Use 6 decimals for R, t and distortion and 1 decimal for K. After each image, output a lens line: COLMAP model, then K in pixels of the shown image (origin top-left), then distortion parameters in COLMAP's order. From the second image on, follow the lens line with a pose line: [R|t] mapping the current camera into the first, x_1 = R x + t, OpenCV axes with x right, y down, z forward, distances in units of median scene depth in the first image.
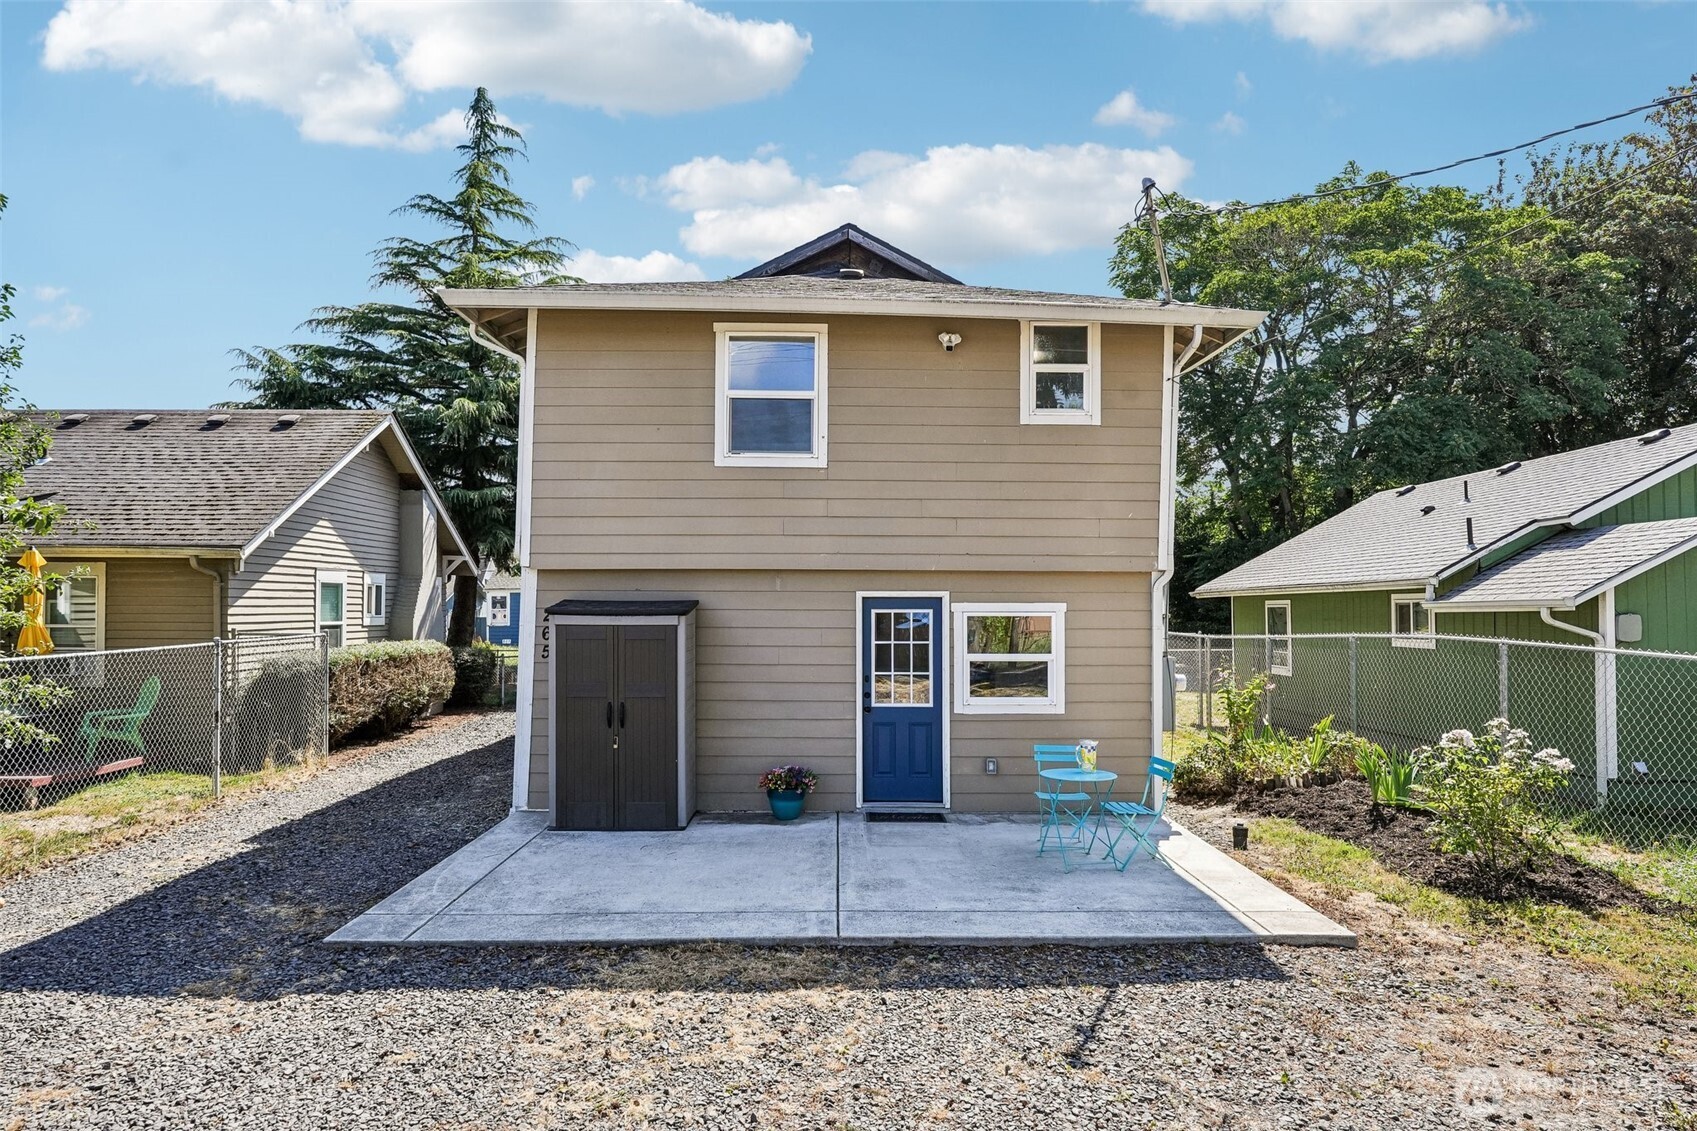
lens RADIAL K [[1008.1, 0, 847.9], [0, 1008.1, 580.8], [0, 0, 1]] dist [-0.001634, 0.000709]
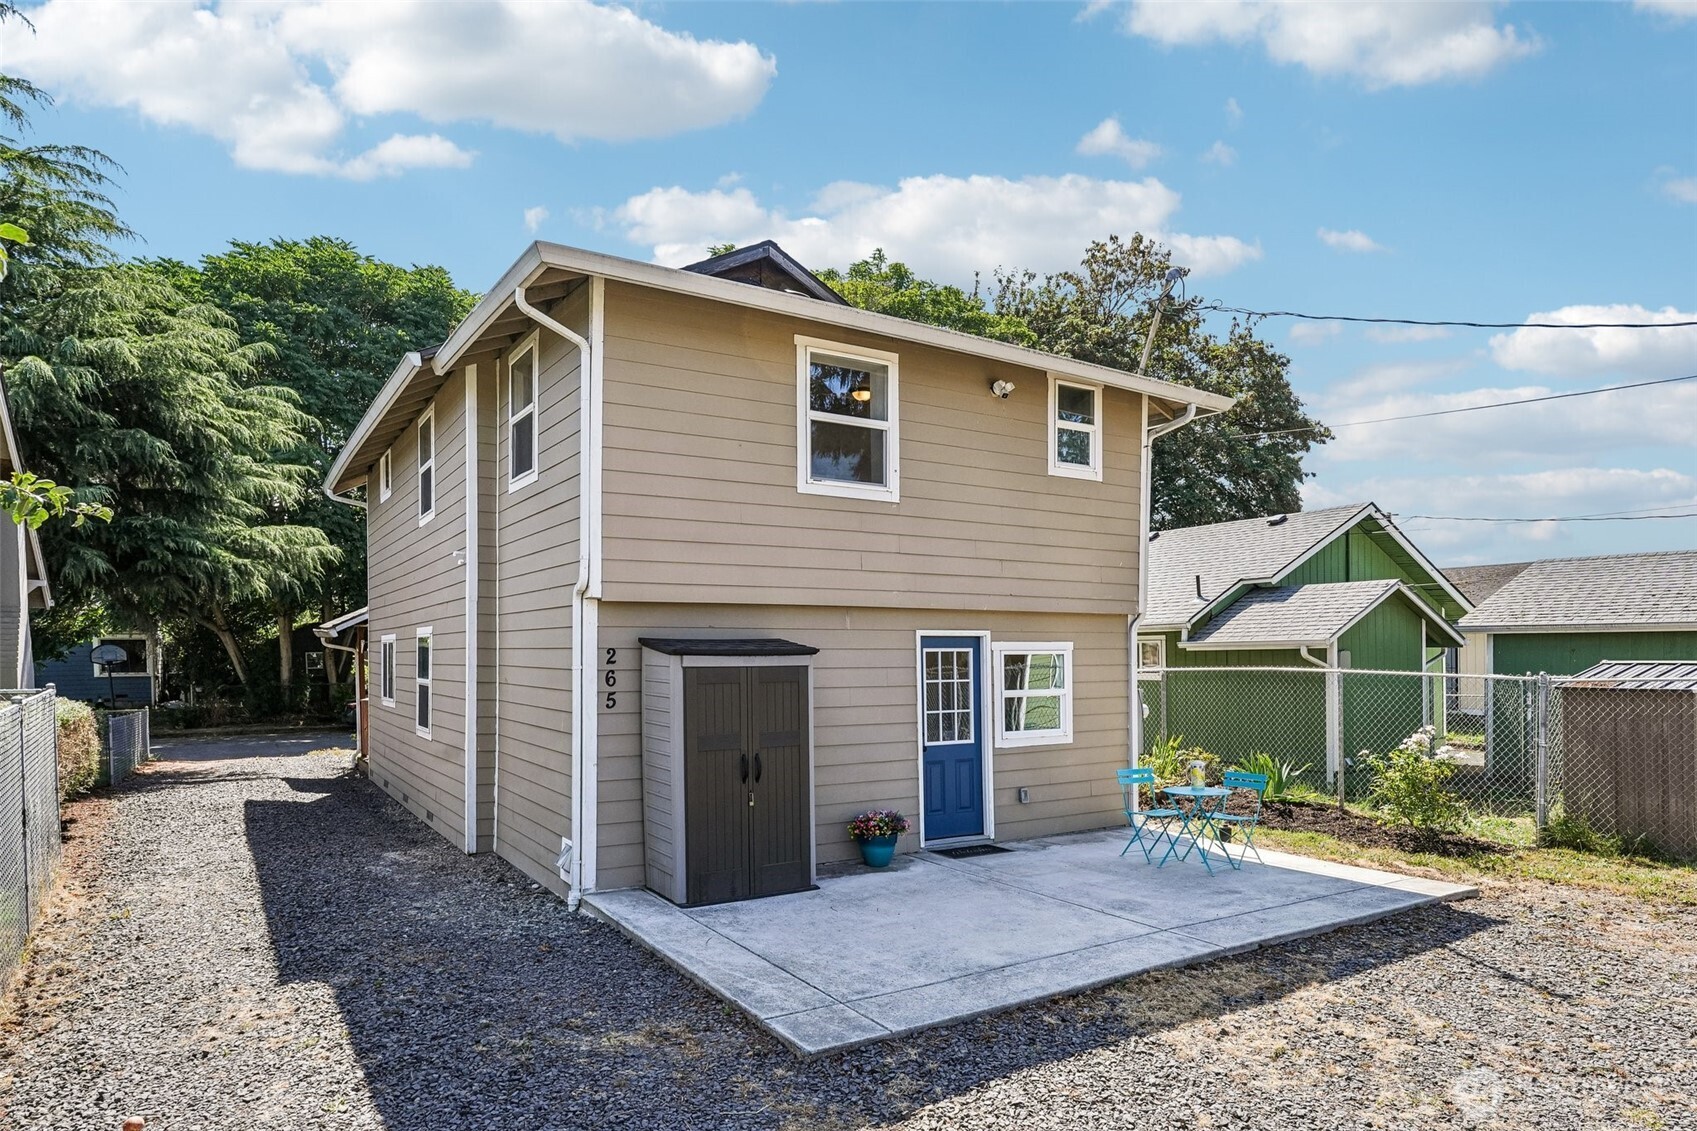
lens RADIAL K [[1034.4, 0, 849.8], [0, 1034.4, 643.4], [0, 0, 1]] dist [-0.002032, -0.000506]
pose [[0.850600, -0.000451, 0.525813, -0.579054], [-0.008918, 0.999843, 0.015284, 0.008487], [-0.525738, -0.017690, 0.850463, 0.171743]]
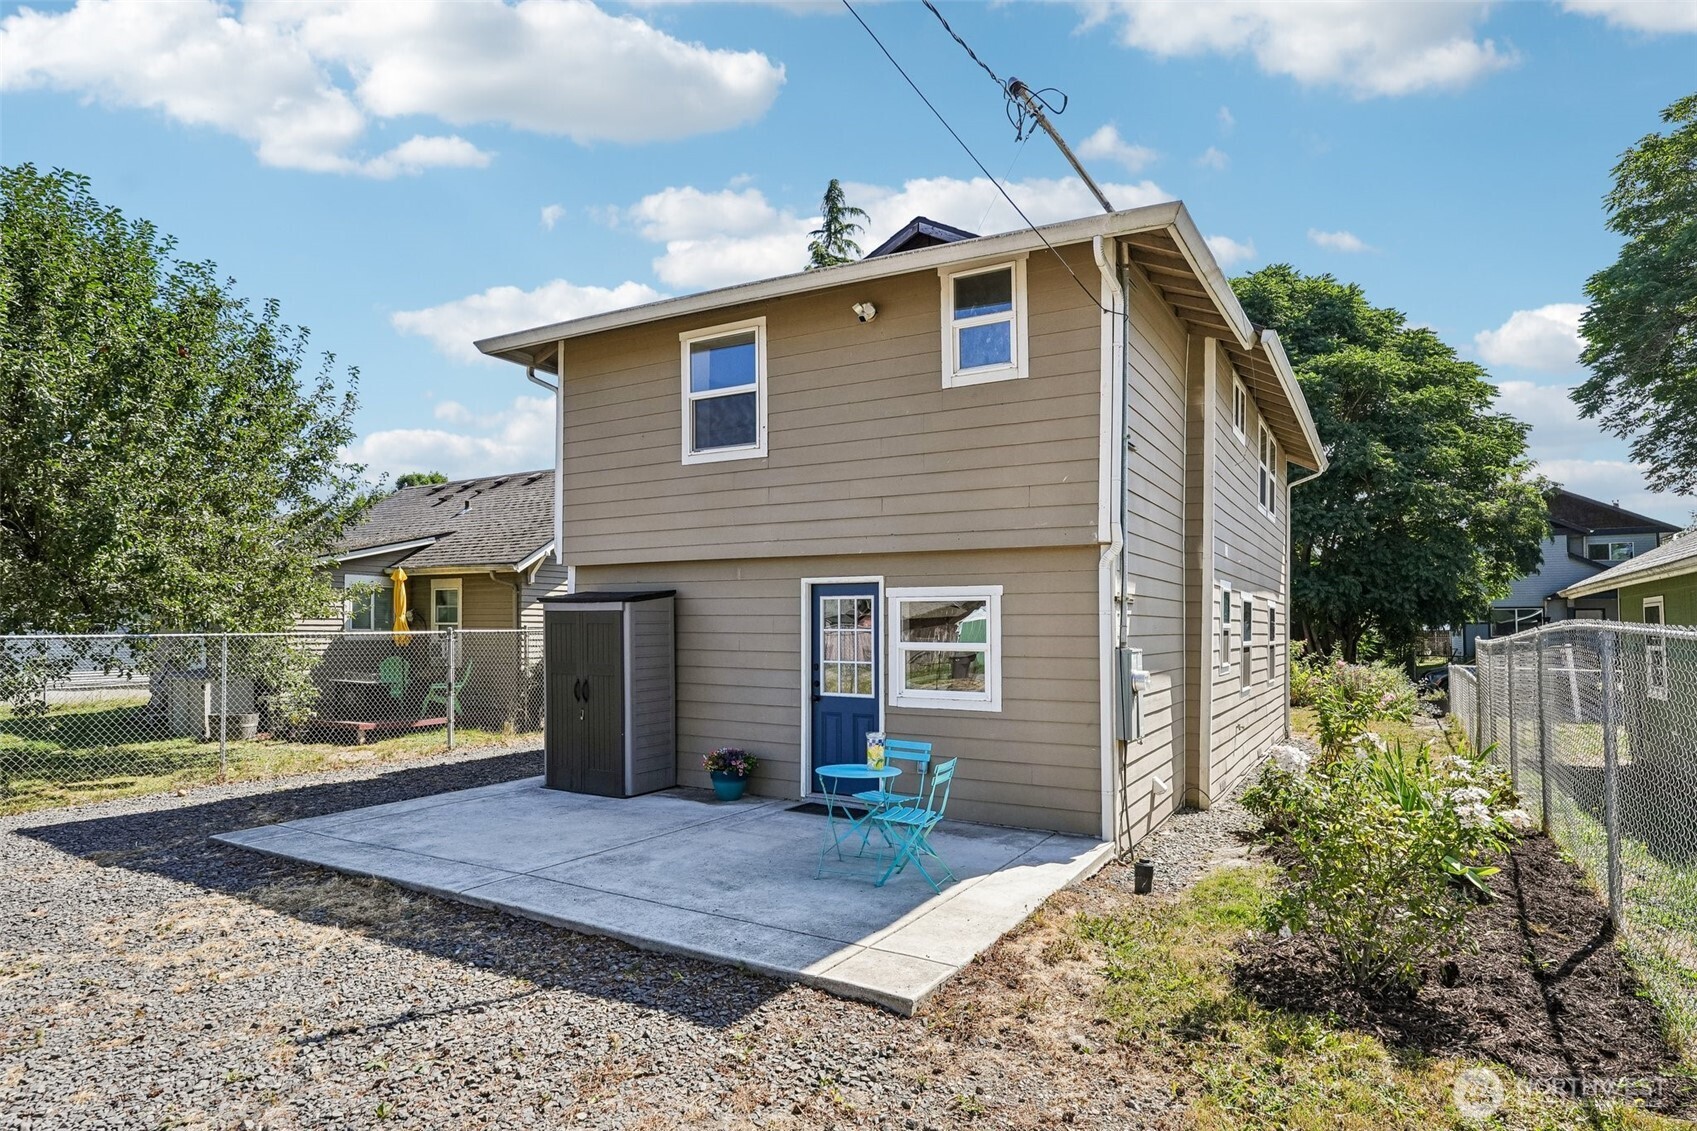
lens RADIAL K [[915.3, 0, 831.0], [0, 915.3, 586.5], [0, 0, 1]] dist [-0.006259, 0.000146]
pose [[0.854494, -0.021809, -0.519003, 0.501630], [0.010685, 0.999645, -0.024414, 0.040968], [0.519351, 0.015316, 0.854424, 0.245027]]
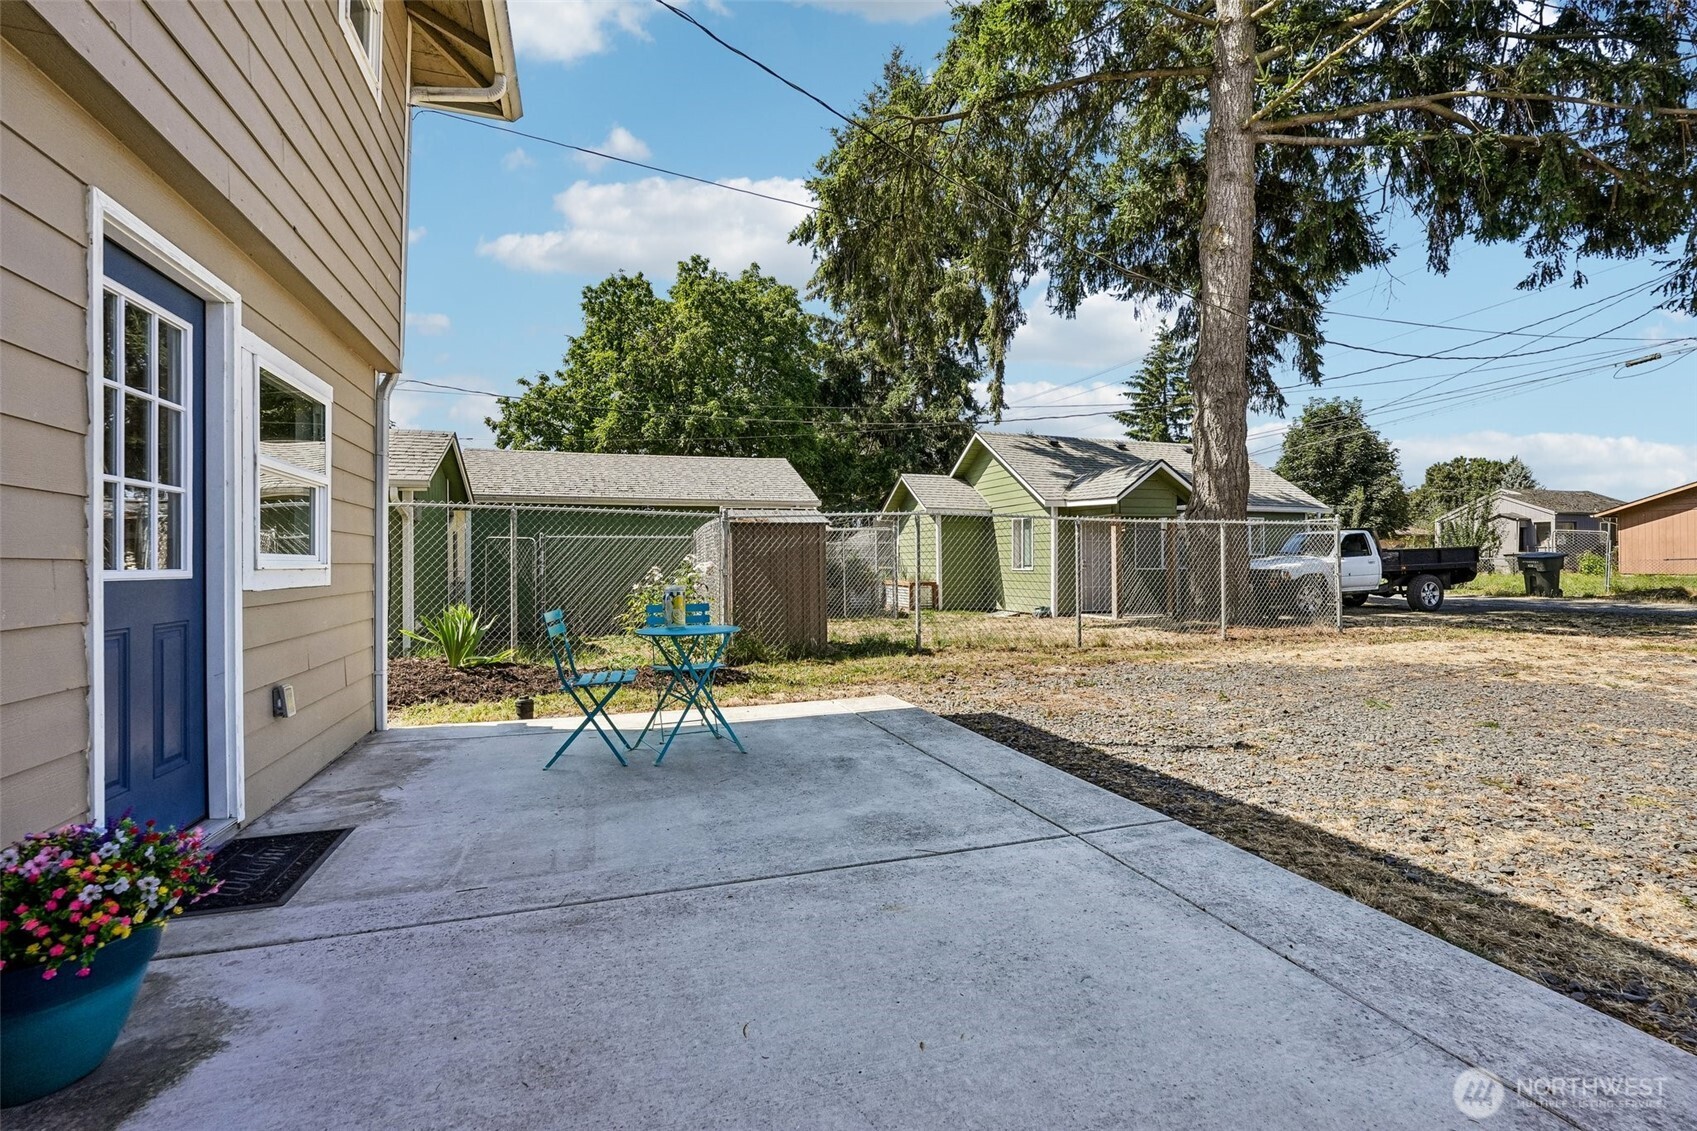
lens RADIAL K [[738.0, 0, 840.7], [0, 738.0, 558.6], [0, 0, 1]] dist [0.000071, 0.000527]
pose [[-0.313190, 0.008541, 0.949652, -0.258230], [-0.023091, 0.999595, -0.016606, 0.116566], [-0.949410, -0.027129, -0.312867, 0.856021]]
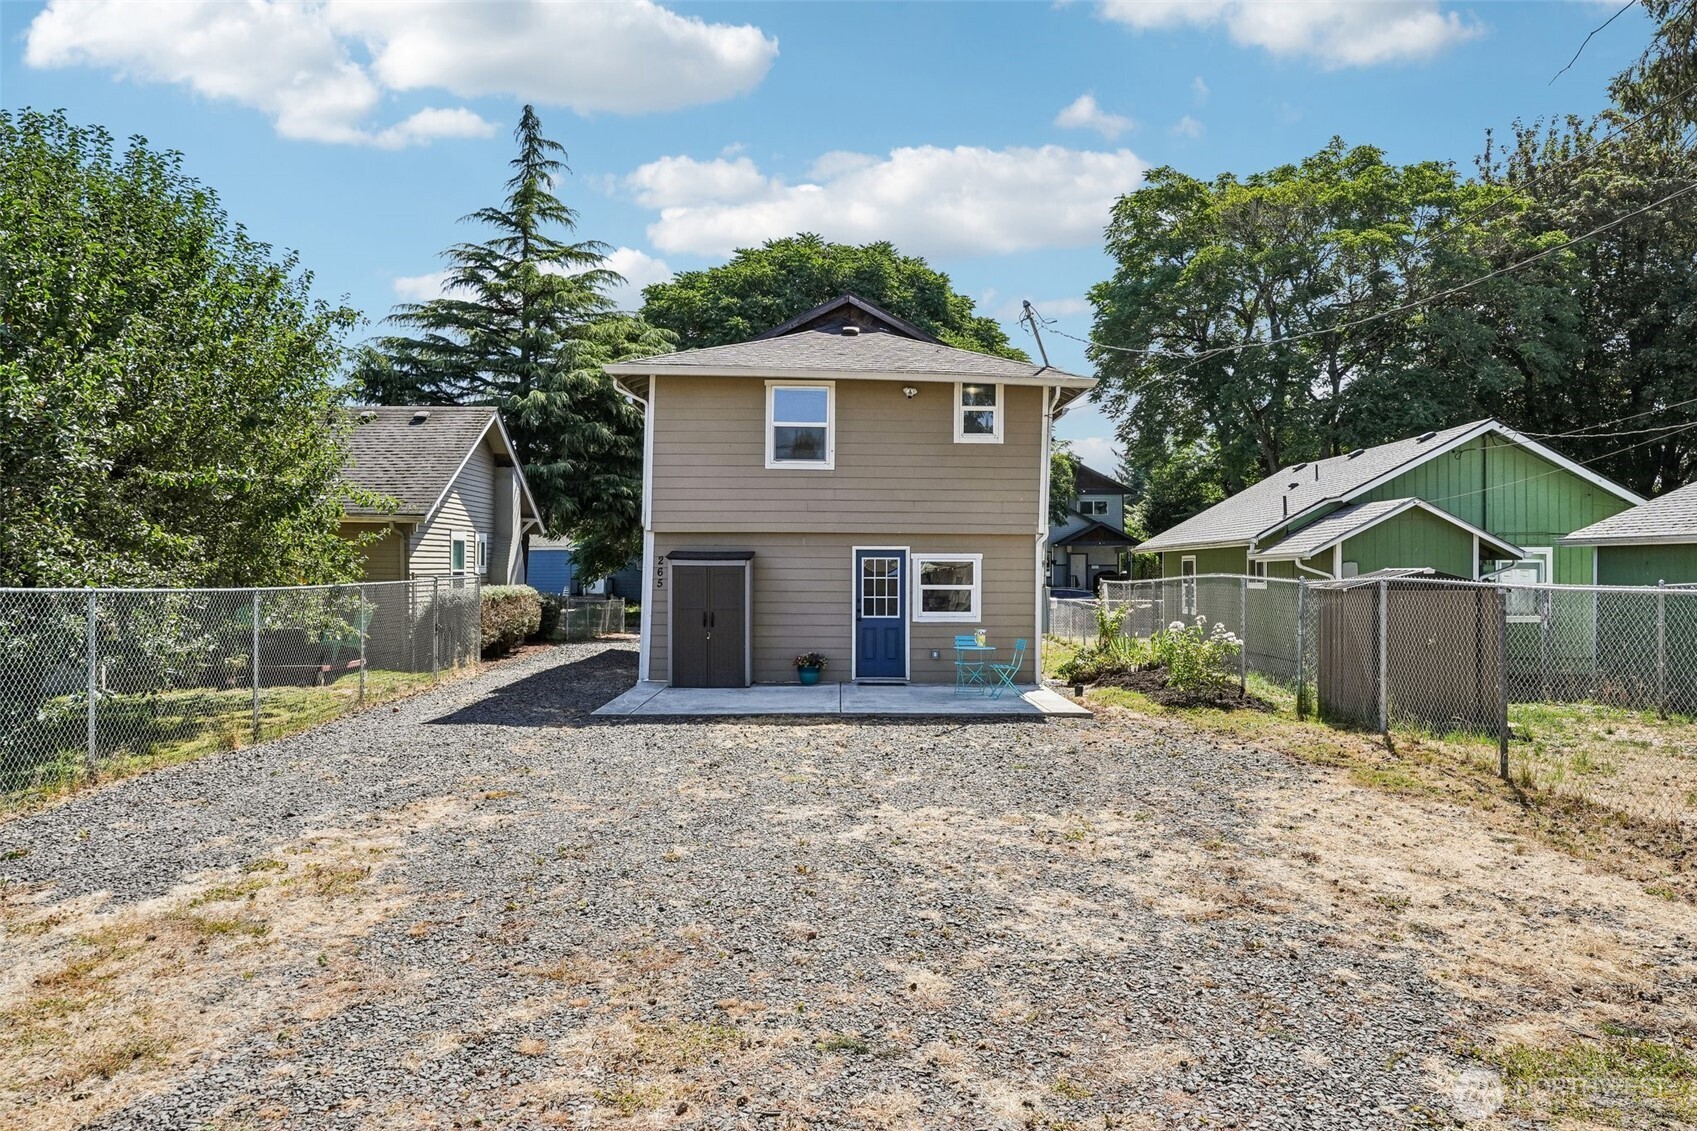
lens RADIAL K [[1132.1, 0, 848.5], [0, 1132.1, 565.5], [0, 0, 1]] dist [0.005215, 0.001050]
pose [[0.999992, 0.002194, -0.003193, 0.007974], [-0.002119, 0.999729, 0.023176, -0.000825], [0.003243, -0.023169, 0.999726, -0.811725]]
